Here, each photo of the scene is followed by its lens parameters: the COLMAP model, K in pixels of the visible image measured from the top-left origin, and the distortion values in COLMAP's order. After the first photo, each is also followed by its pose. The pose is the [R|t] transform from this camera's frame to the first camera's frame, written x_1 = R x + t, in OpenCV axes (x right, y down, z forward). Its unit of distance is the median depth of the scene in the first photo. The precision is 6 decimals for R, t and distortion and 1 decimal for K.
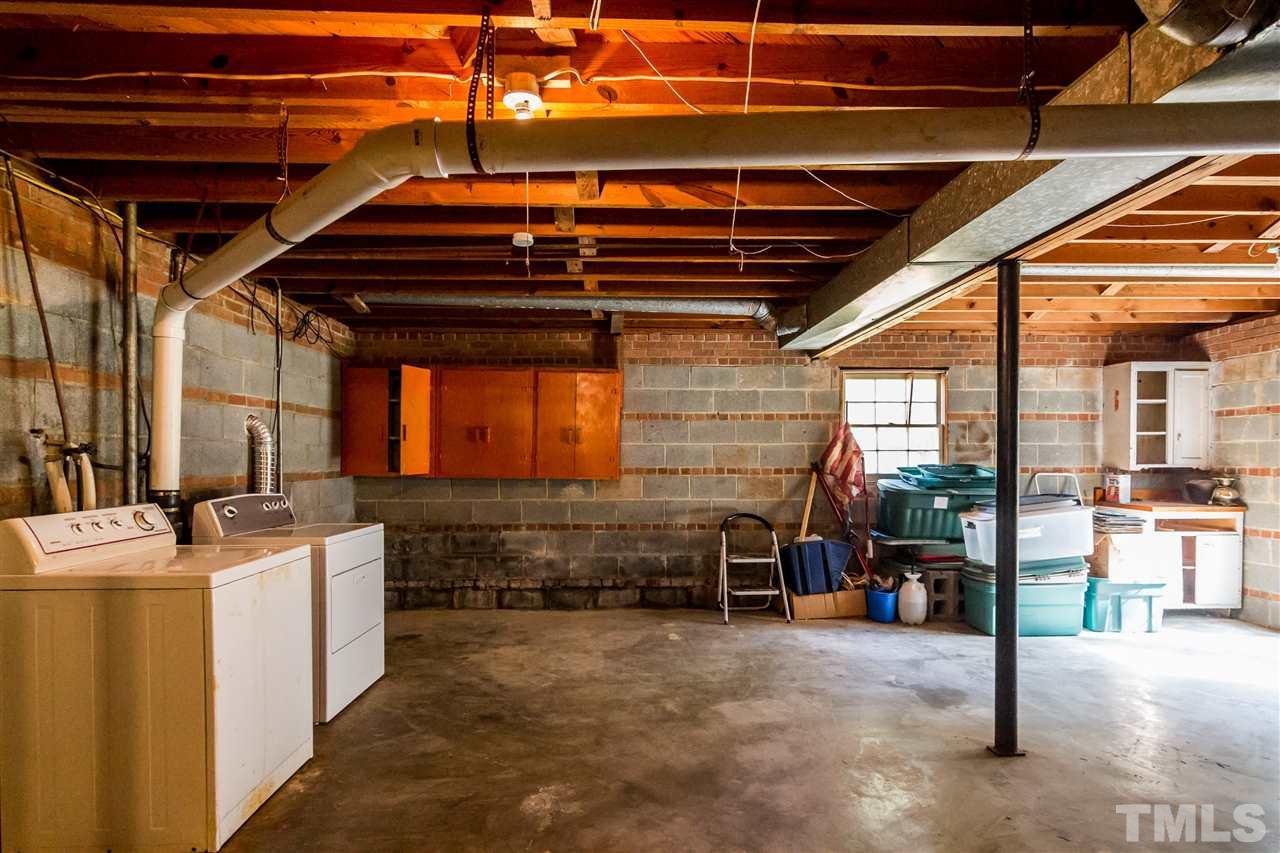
lens RADIAL K [[694.9, 0, 641.2], [0, 694.9, 436.0], [0, 0, 1]] dist [-0.001861, 0.004934]
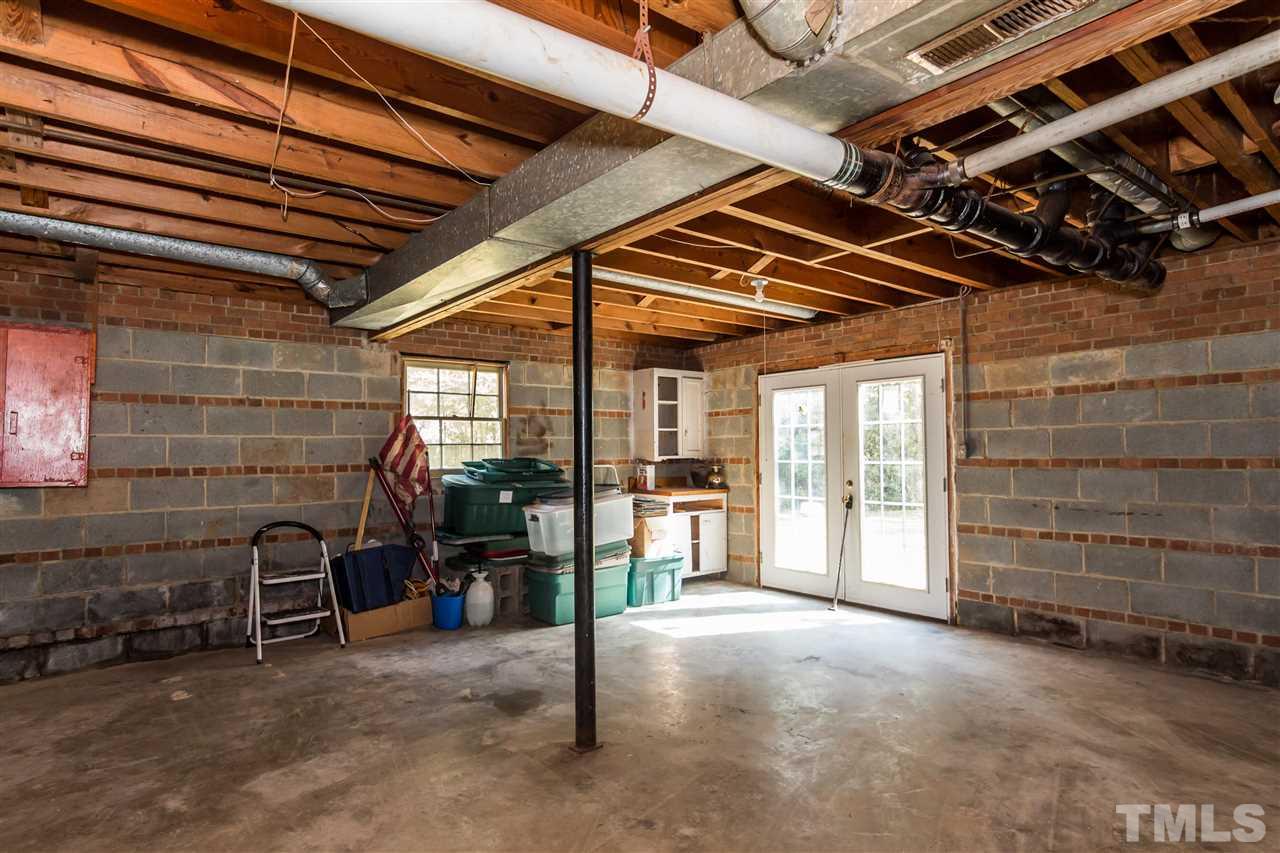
lens RADIAL K [[694.9, 0, 636.0], [0, 694.9, 435.6], [0, 0, 1]] dist [-0.001861, 0.004934]
pose [[0.809097, 0.005358, 0.587651, 0.002976], [-0.005961, 0.999982, -0.000910, 0.009403], [-0.587646, -0.002767, 0.809114, 0.103523]]
